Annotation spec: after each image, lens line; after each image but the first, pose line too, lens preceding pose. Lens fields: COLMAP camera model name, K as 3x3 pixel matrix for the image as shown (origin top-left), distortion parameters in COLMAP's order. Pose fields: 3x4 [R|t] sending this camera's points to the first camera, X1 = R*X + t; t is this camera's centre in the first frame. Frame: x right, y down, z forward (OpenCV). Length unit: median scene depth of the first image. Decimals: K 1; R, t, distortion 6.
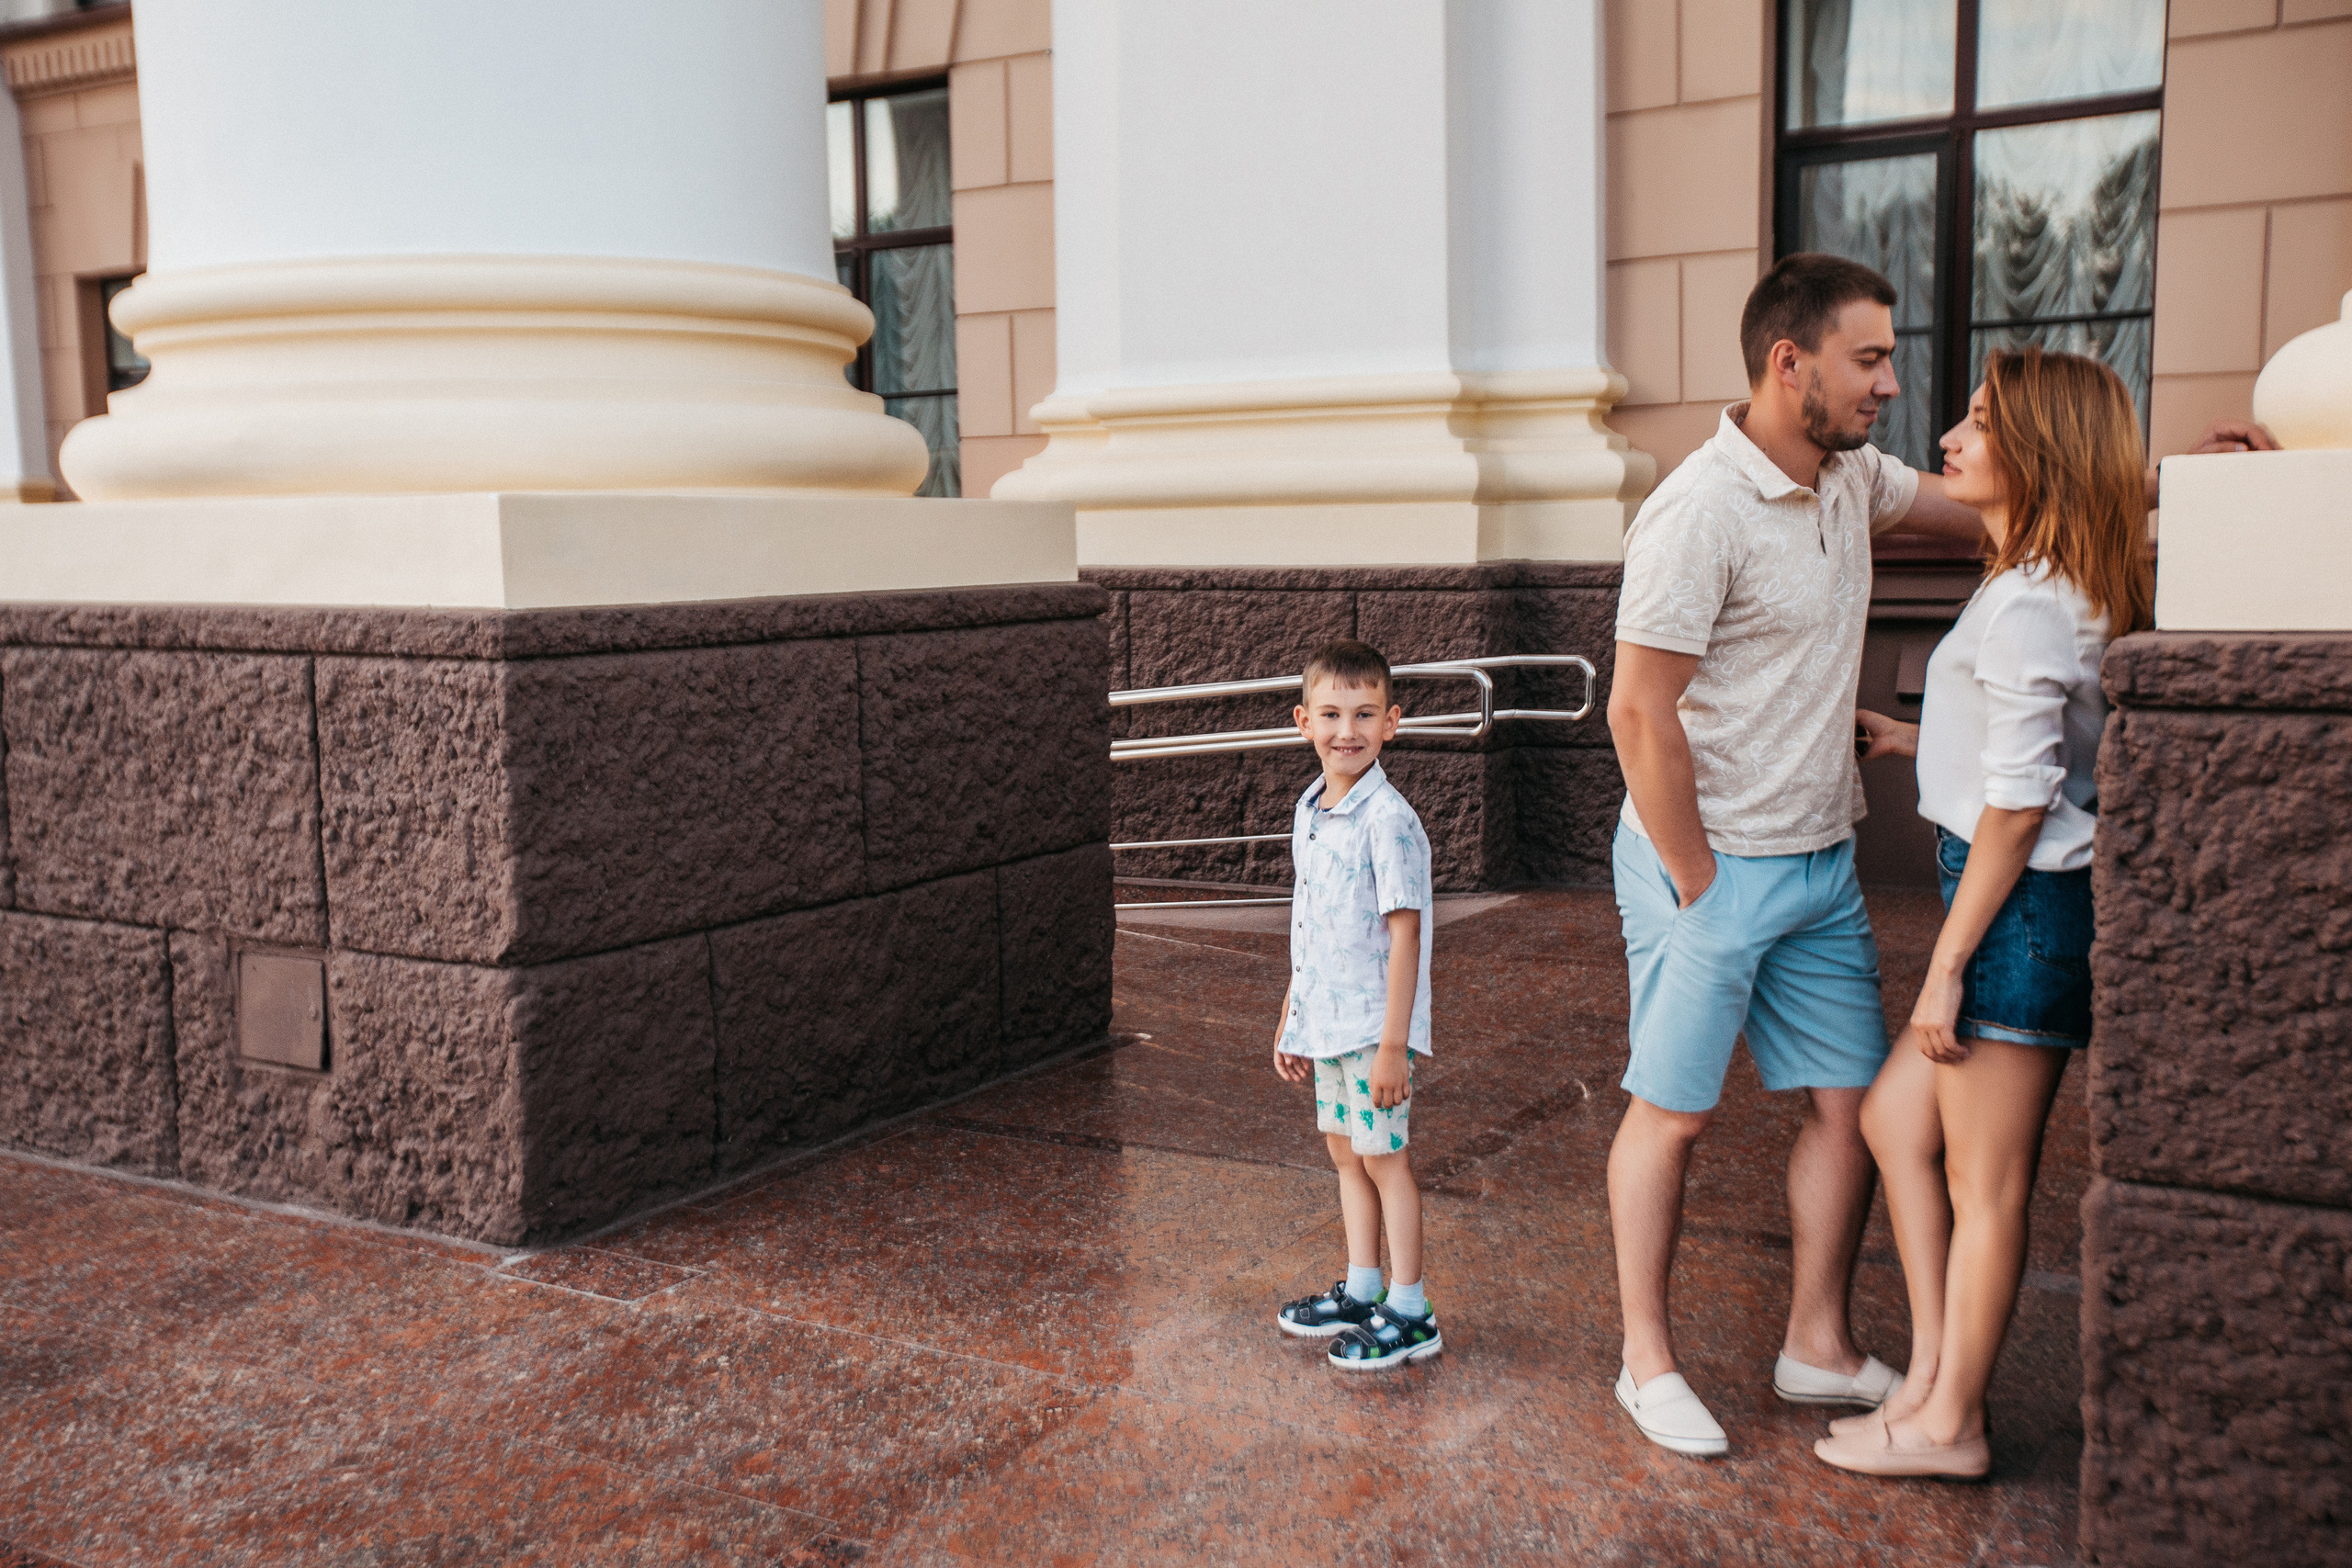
lens RADIAL K [[2271.2, 0, 1176.0], [0, 2271.2, 784.0], [0, 0, 1]] dist [0.010754, 0.137425]
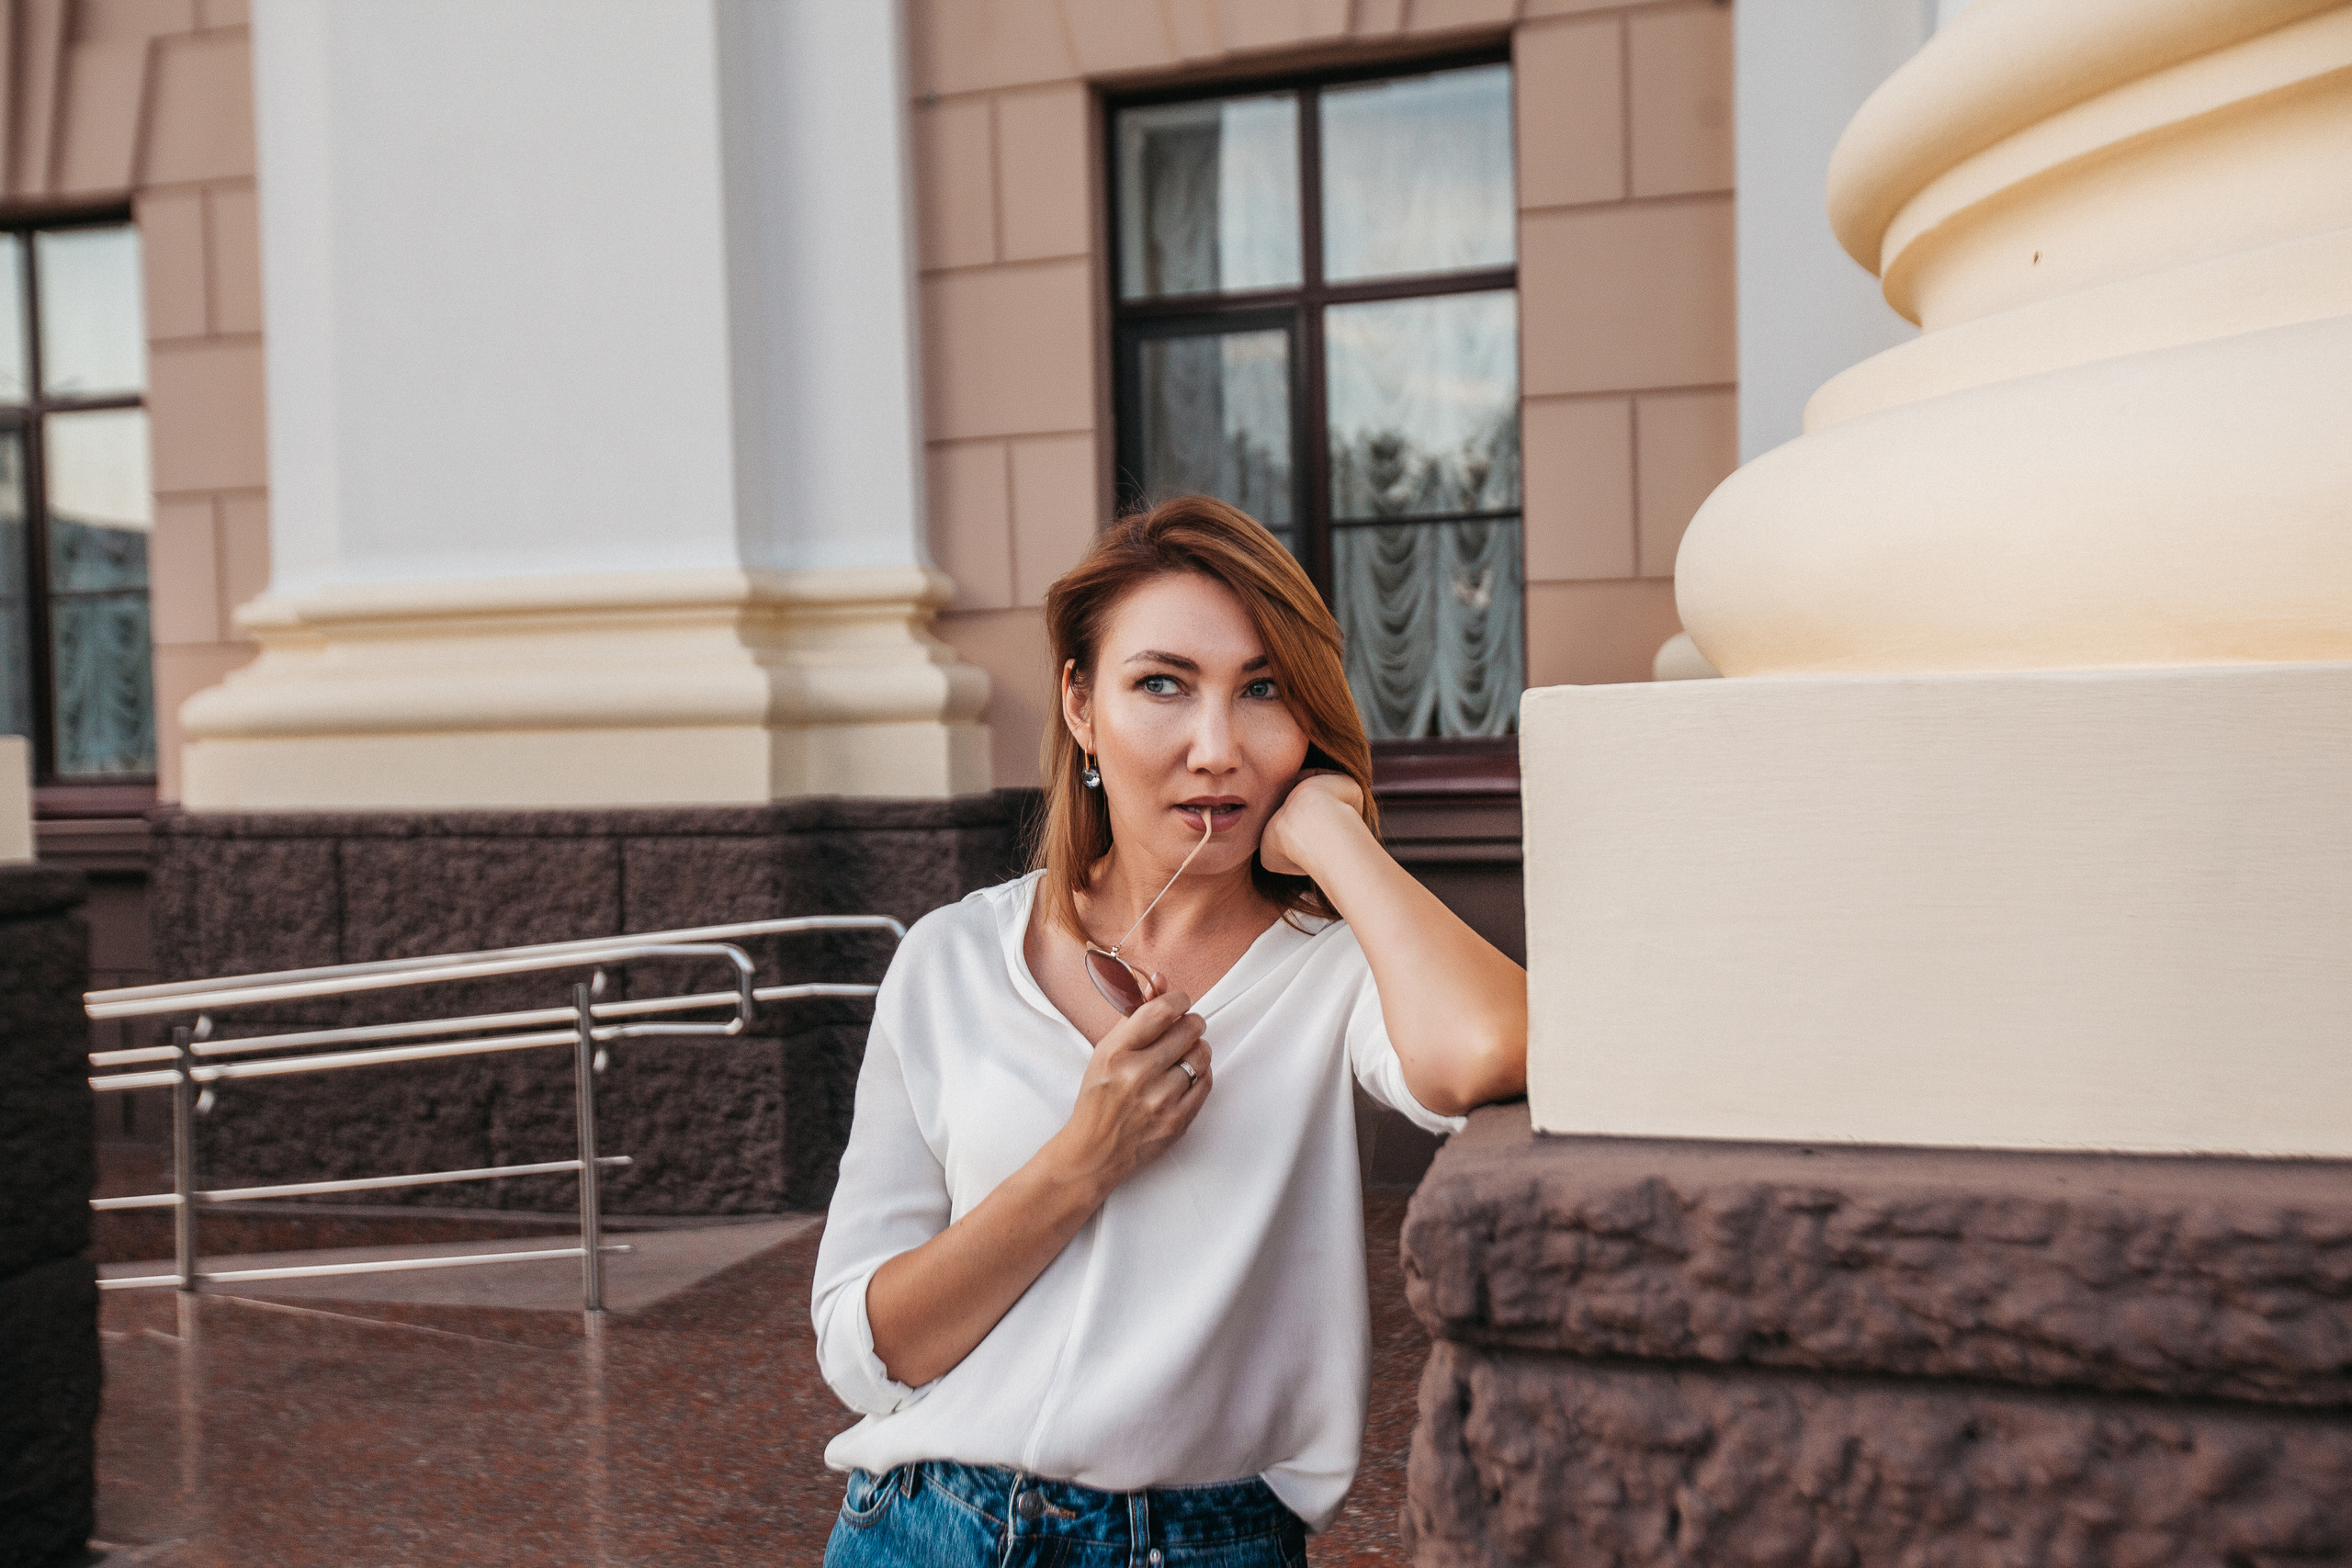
lens RADIAL K [[2271.2, 0, 1176.0], [0, 2271.2, 784.0], [0, 0, 1]] dist [0.010754, 0.137425]
pose [[0.970946, -0.013207, 0.238935, 0.079759], [0.035322, 0.995448, -0.088515, -0.026790], [-0.236678, 0.094383, 0.966993, 0.182083]]
